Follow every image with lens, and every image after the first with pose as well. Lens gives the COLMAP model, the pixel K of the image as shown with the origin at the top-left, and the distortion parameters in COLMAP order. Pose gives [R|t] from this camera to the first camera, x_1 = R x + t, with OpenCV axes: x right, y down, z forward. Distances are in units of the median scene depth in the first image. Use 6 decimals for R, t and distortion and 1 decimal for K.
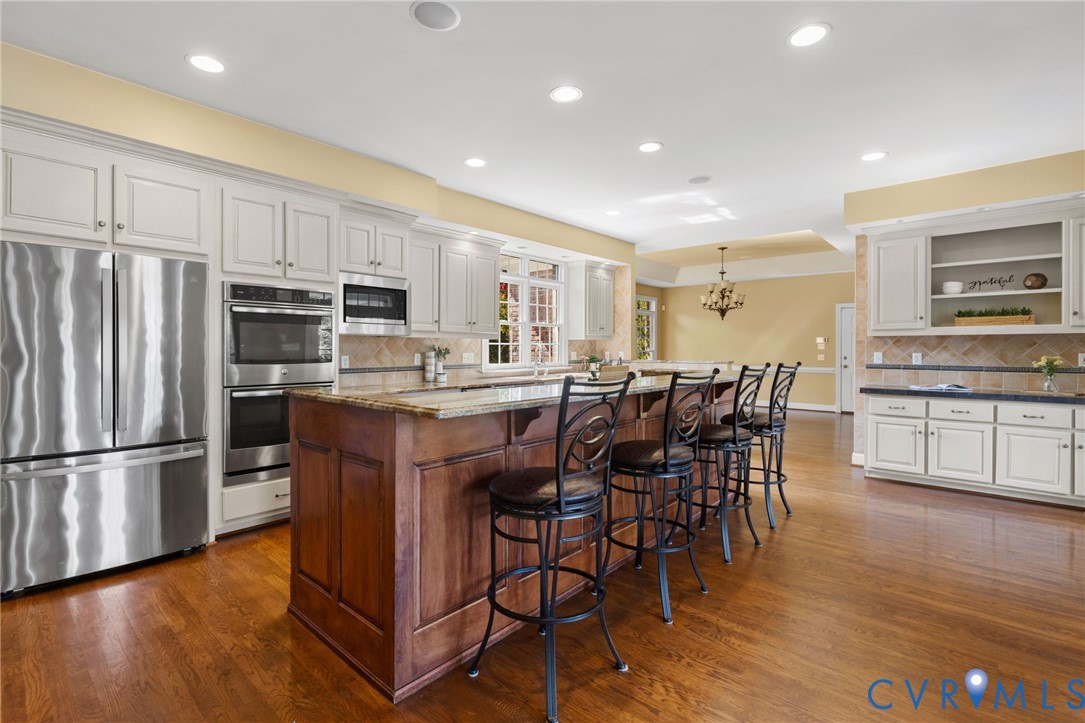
lens RADIAL K [[497.7, 0, 541.0], [0, 497.7, 353.4], [0, 0, 1]] dist [0.000773, 0.000118]
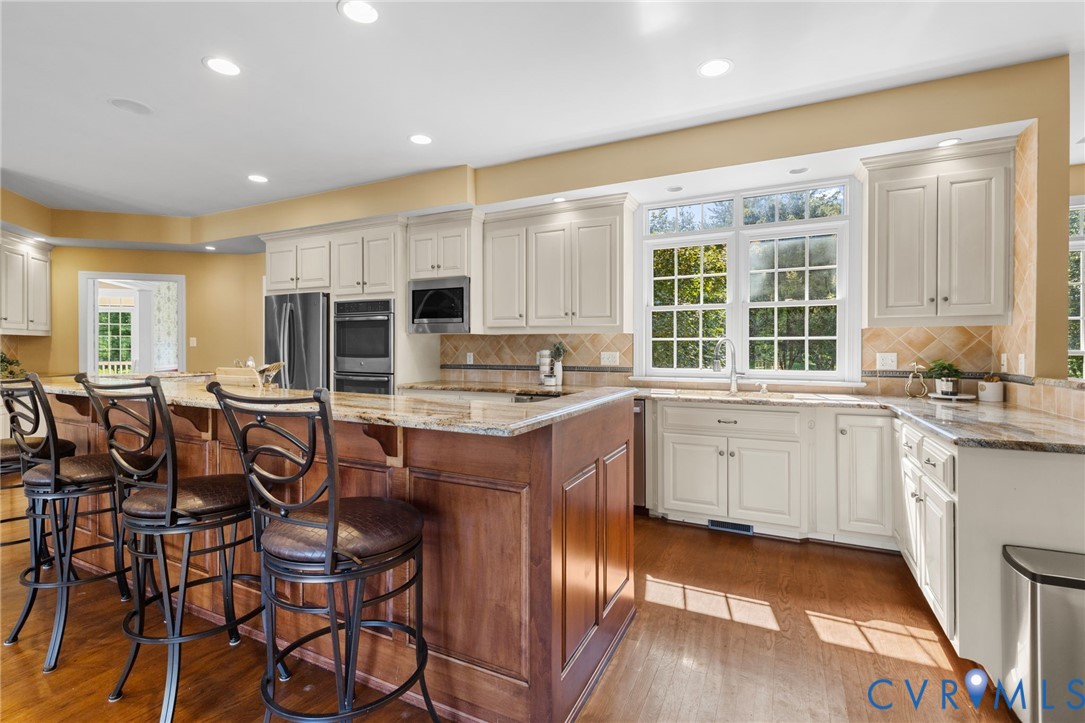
lens RADIAL K [[497.7, 0, 543.3], [0, 497.7, 352.6], [0, 0, 1]] dist [0.000773, 0.000118]
pose [[0.256293, 0.012225, -0.966522, 0.615954], [-0.008707, 0.999909, 0.010338, -0.007517], [0.966560, 0.005766, 0.256376, 0.761980]]
